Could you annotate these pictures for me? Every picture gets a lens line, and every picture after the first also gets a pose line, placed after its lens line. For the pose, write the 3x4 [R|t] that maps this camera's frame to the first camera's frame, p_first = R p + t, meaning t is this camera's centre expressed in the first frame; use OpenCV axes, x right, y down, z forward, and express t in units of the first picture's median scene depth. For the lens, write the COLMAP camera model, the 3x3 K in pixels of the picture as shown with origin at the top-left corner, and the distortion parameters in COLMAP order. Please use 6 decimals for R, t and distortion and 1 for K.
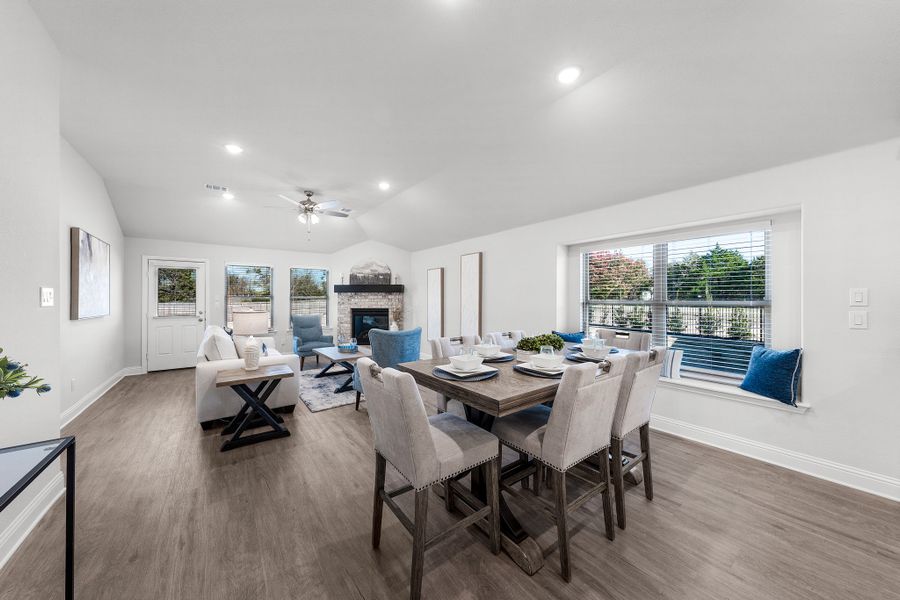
lens RADIAL K [[308.0, 0, 453.4], [0, 308.0, 298.1], [0, 0, 1]] dist [-0.004050, 0.001070]
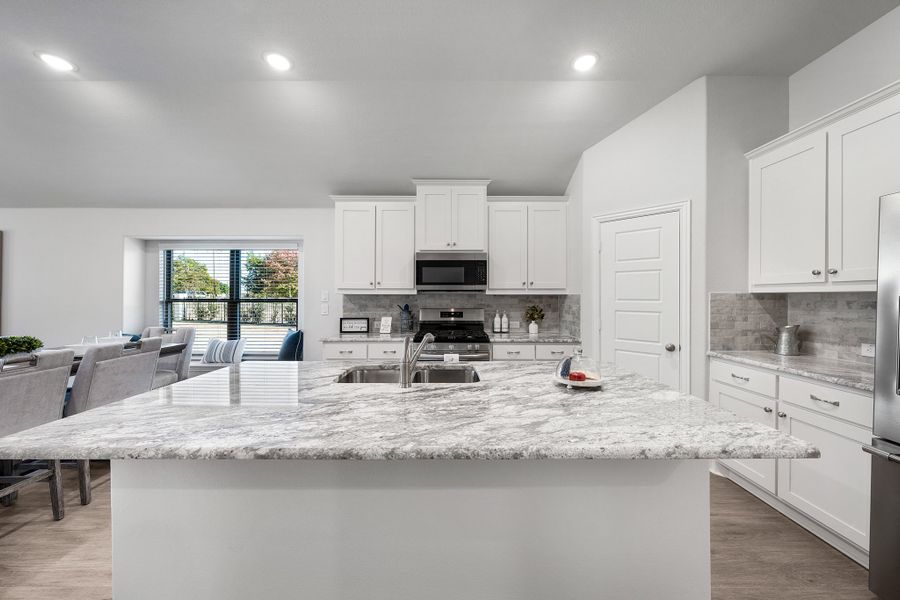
lens RADIAL K [[308.0, 0, 450.2], [0, 308.0, 297.4], [0, 0, 1]] dist [-0.004050, 0.001070]
pose [[0.607083, -0.000431, 0.794639, 0.151332], [-0.002897, 0.999992, 0.002756, -0.001720], [-0.794633, -0.003975, 0.607077, -0.232553]]
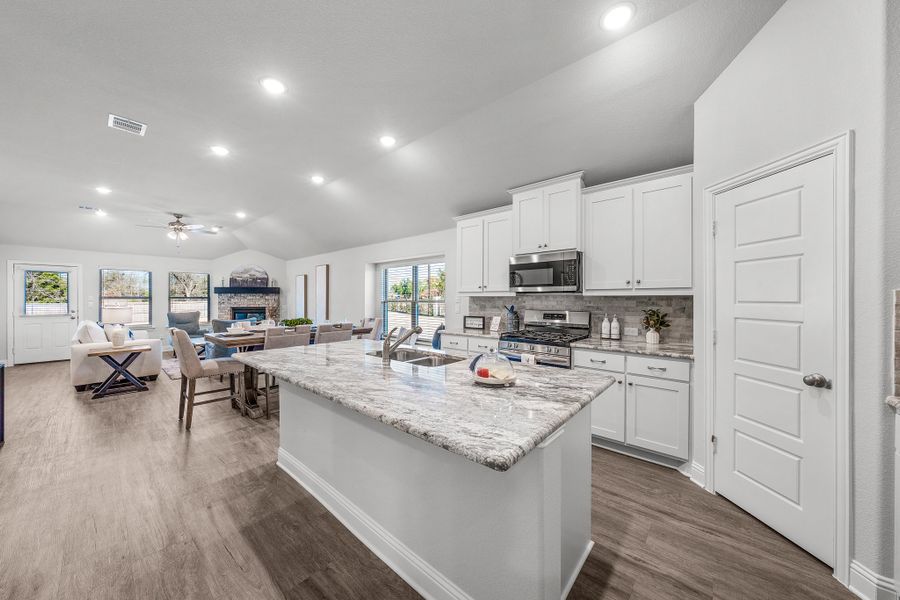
lens RADIAL K [[308.0, 0, 453.0], [0, 308.0, 299.2], [0, 0, 1]] dist [-0.004050, 0.001070]
pose [[0.978459, -0.000045, 0.206441, 0.336452], [-0.000629, 0.999995, 0.003197, -0.001488], [-0.206440, -0.003258, 0.978454, -0.422378]]
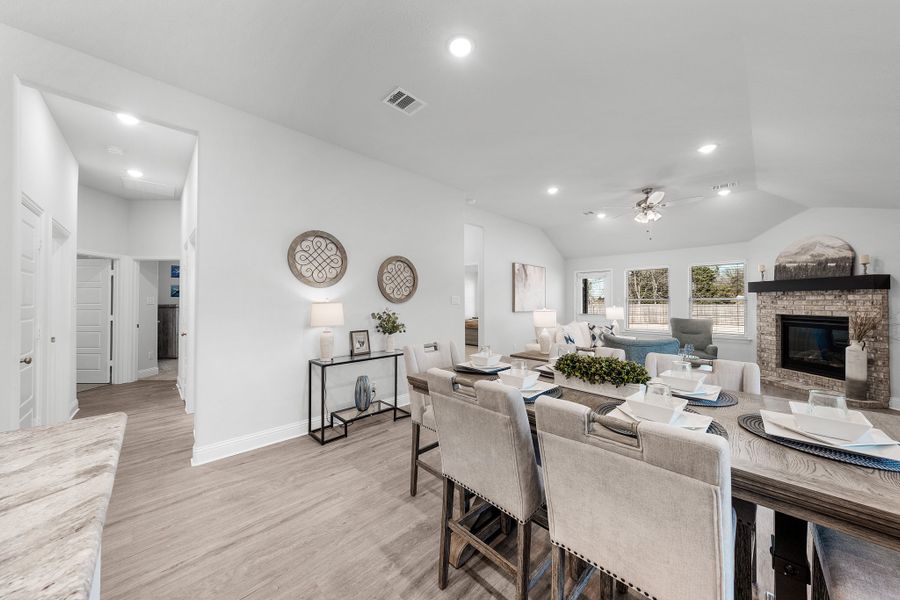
lens RADIAL K [[308.0, 0, 448.4], [0, 308.0, 297.9], [0, 0, 1]] dist [-0.004050, 0.001070]
pose [[0.116587, -0.009718, -0.993133, 0.363023], [0.003374, 0.999950, -0.009389, 0.000149], [0.993175, -0.002256, 0.116614, 0.242458]]
